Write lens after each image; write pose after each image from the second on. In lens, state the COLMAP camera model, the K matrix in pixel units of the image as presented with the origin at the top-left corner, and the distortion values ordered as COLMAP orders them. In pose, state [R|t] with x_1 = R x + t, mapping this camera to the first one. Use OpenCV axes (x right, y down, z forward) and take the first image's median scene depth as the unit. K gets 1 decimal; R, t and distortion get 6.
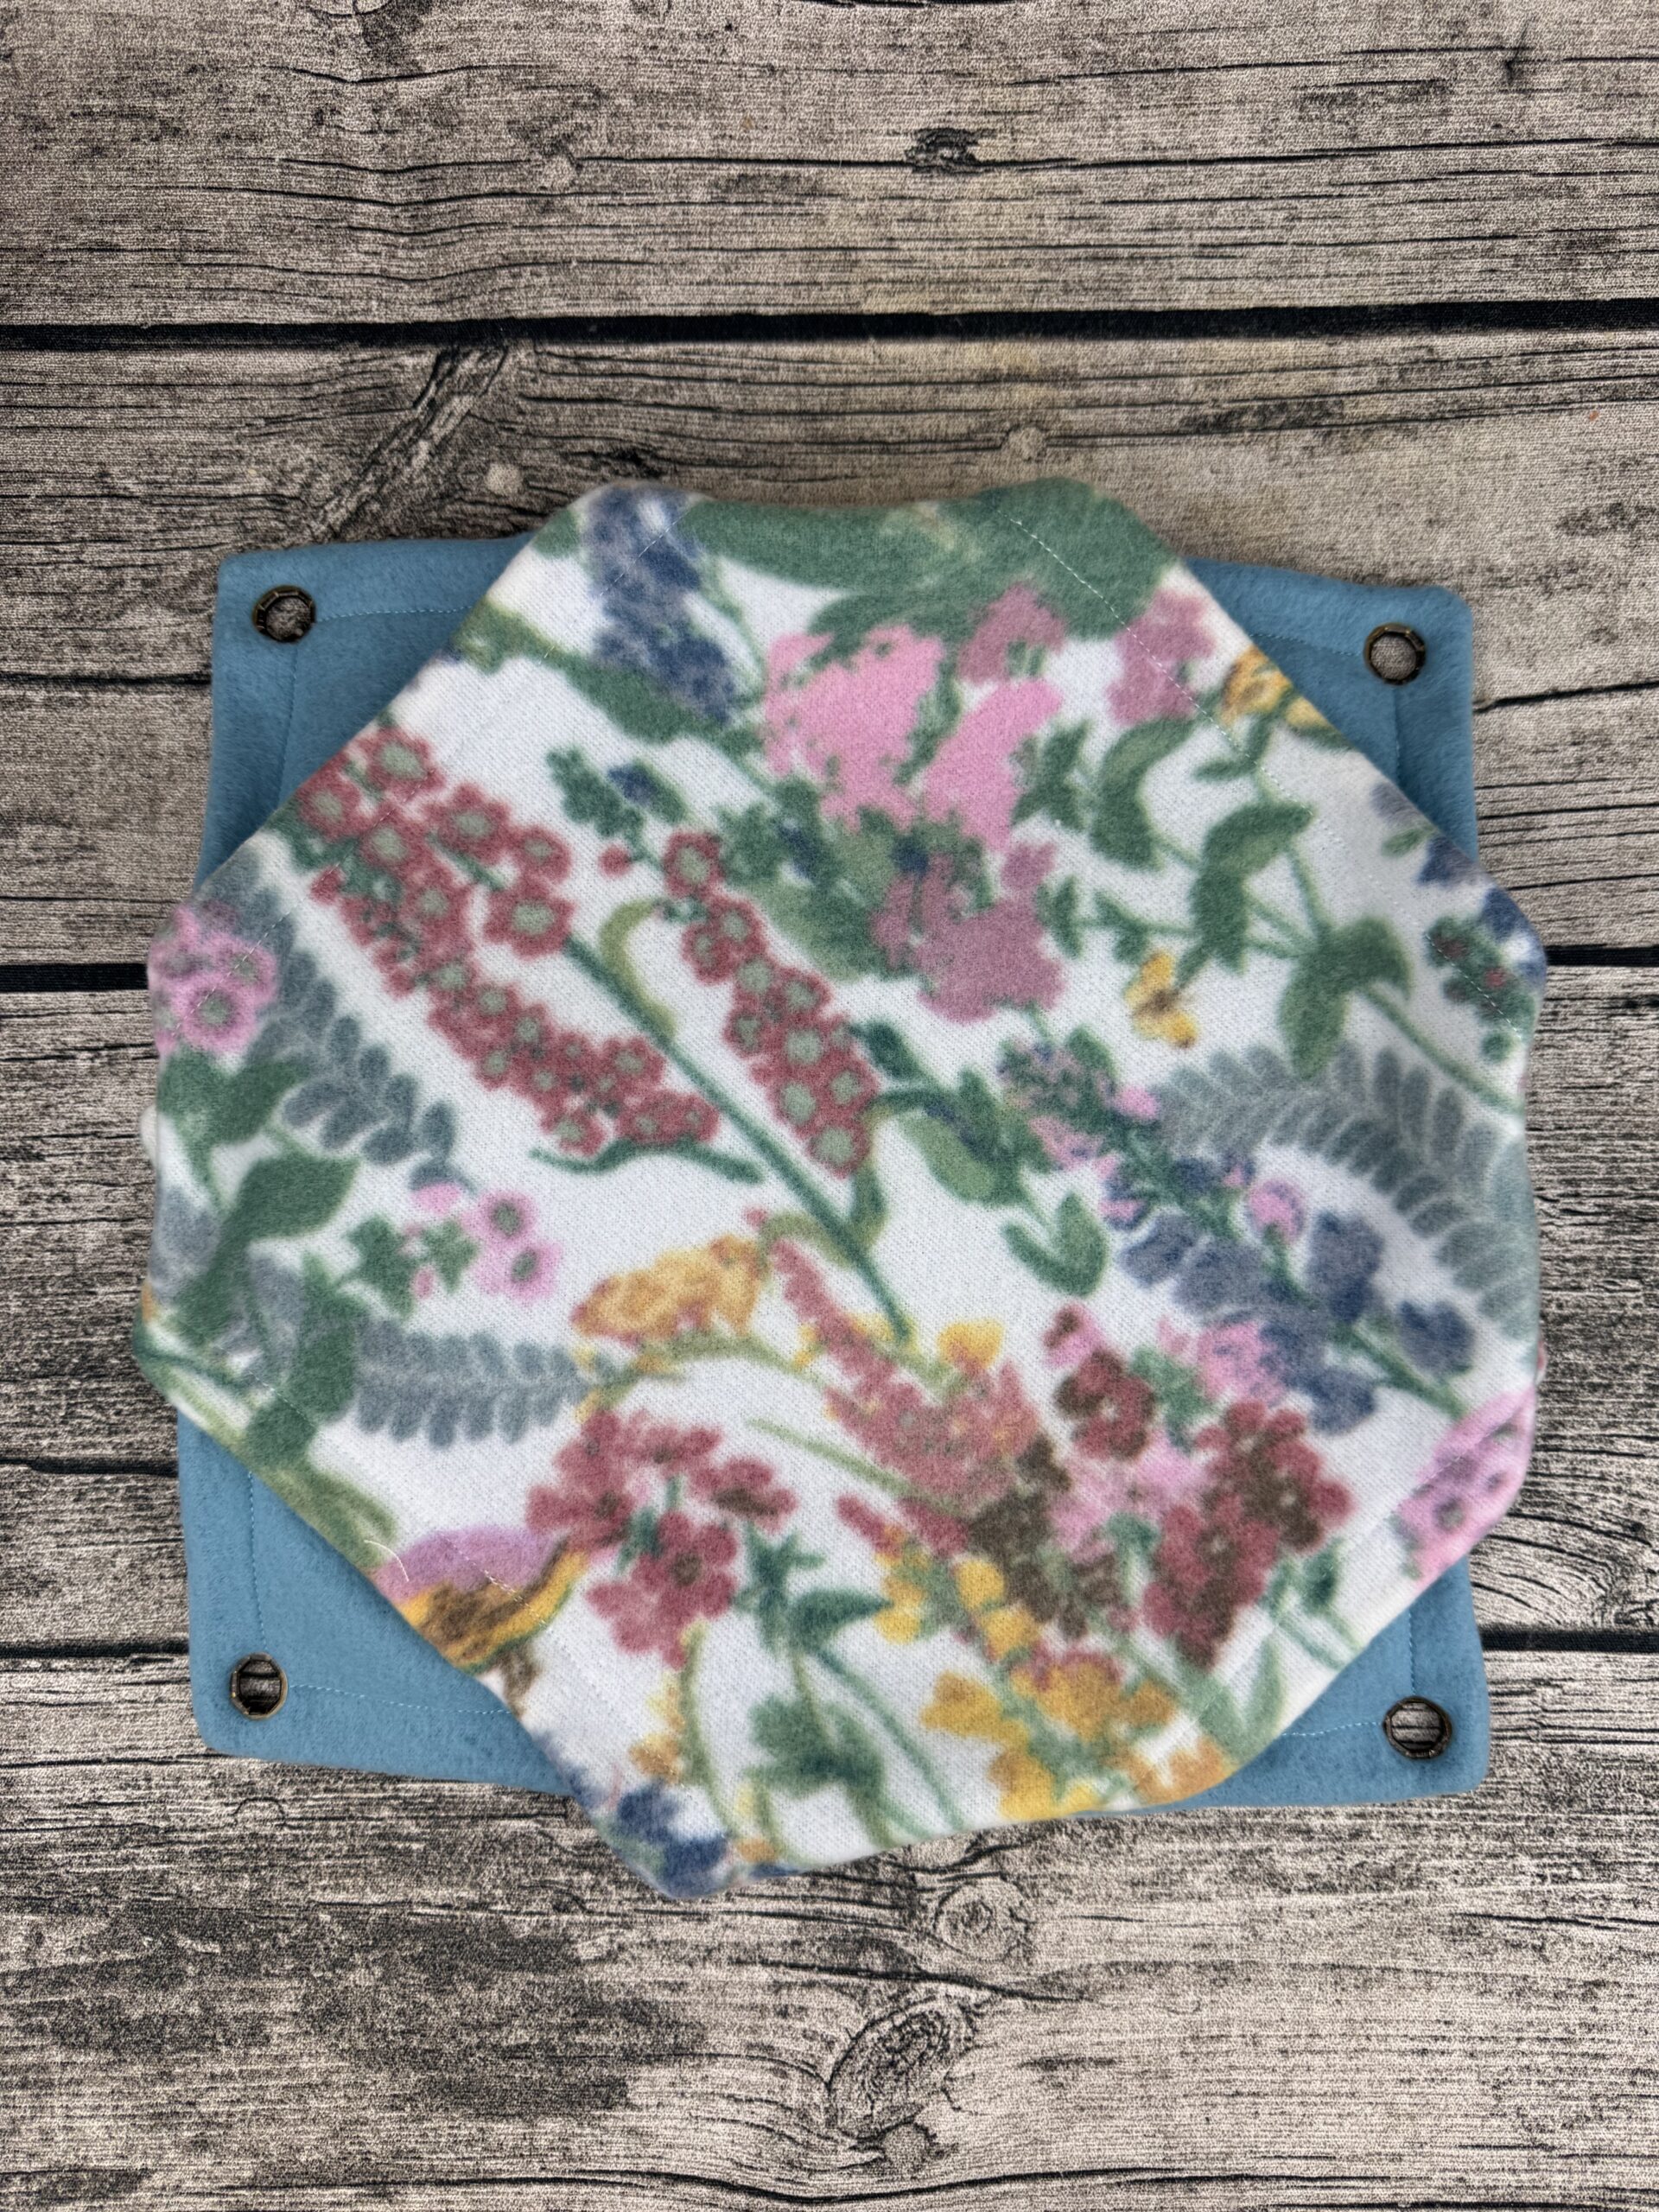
lens RADIAL K [[1626.6, 0, 825.1], [0, 1626.6, 1110.9], [0, 0, 1]] dist [-0.027323, 0.013456]
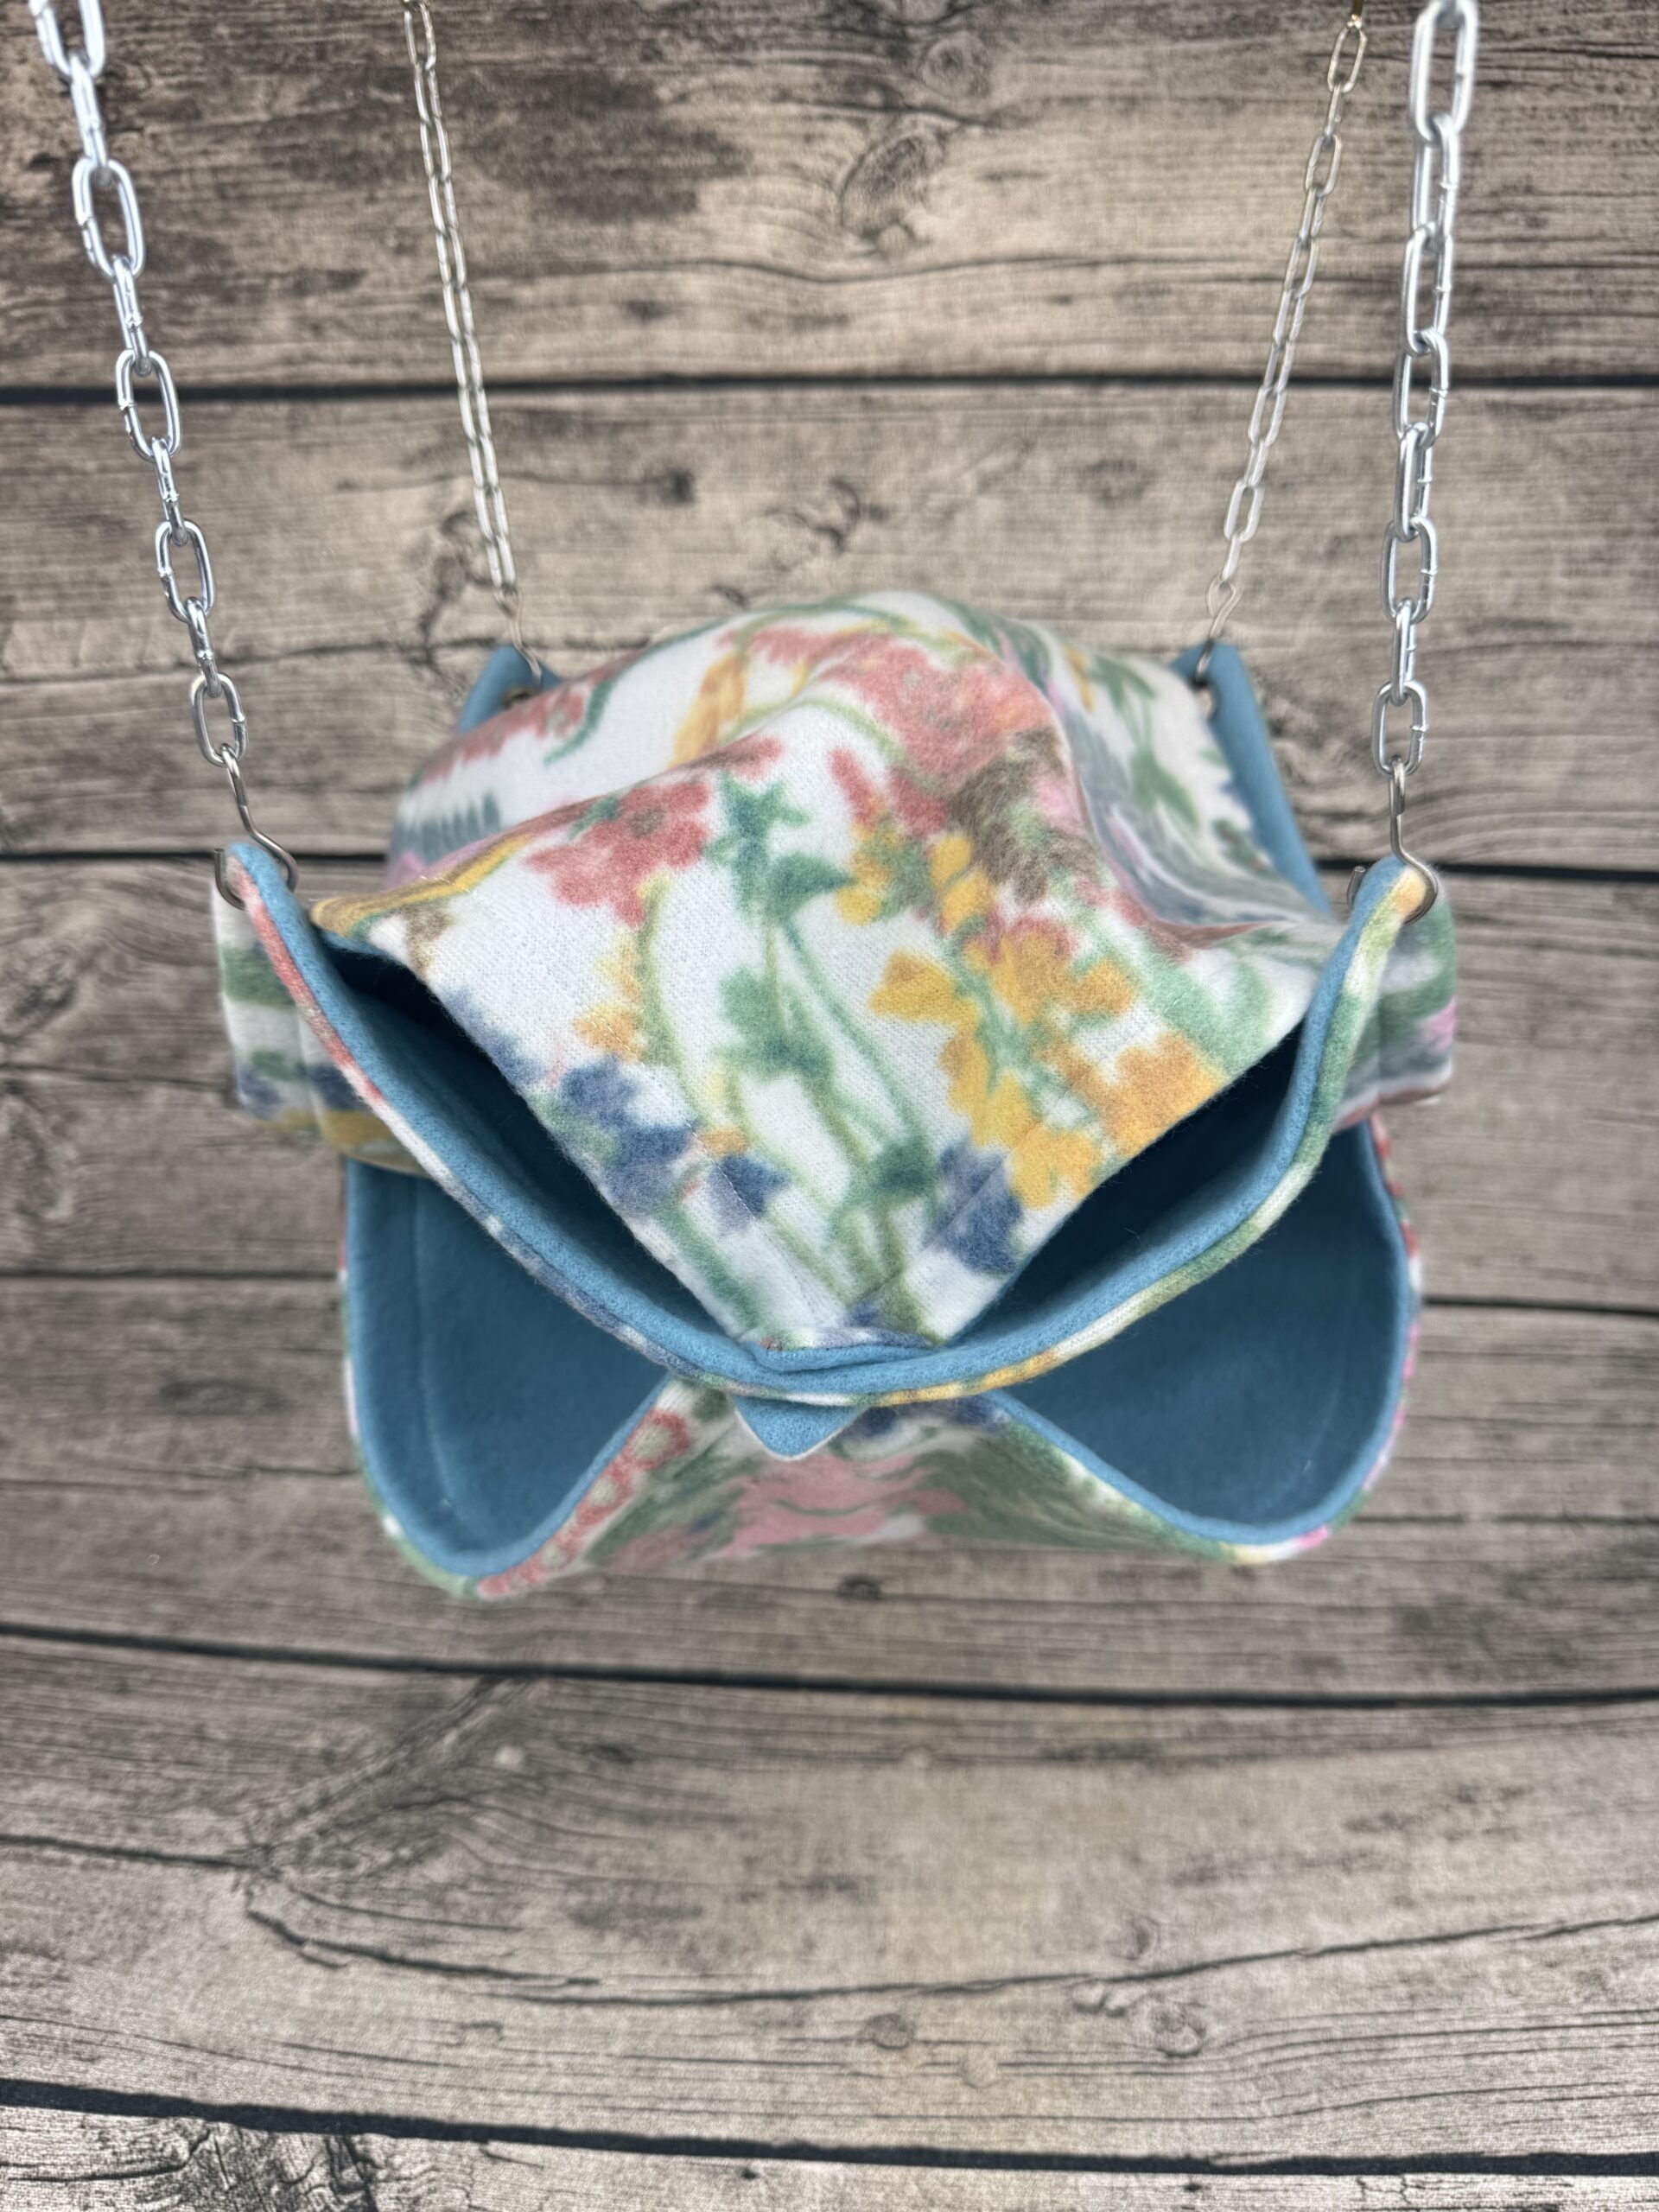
lens RADIAL K [[1652.0, 0, 829.5], [0, 1652.0, 1106.0], [0, 0, 1]] dist [-0.036960, 0.018273]
pose [[0.998049, 0.060566, -0.015150, 0.041812], [-0.039452, 0.423763, -0.904913, 0.565059], [-0.048387, 0.903746, 0.425326, -0.024406]]
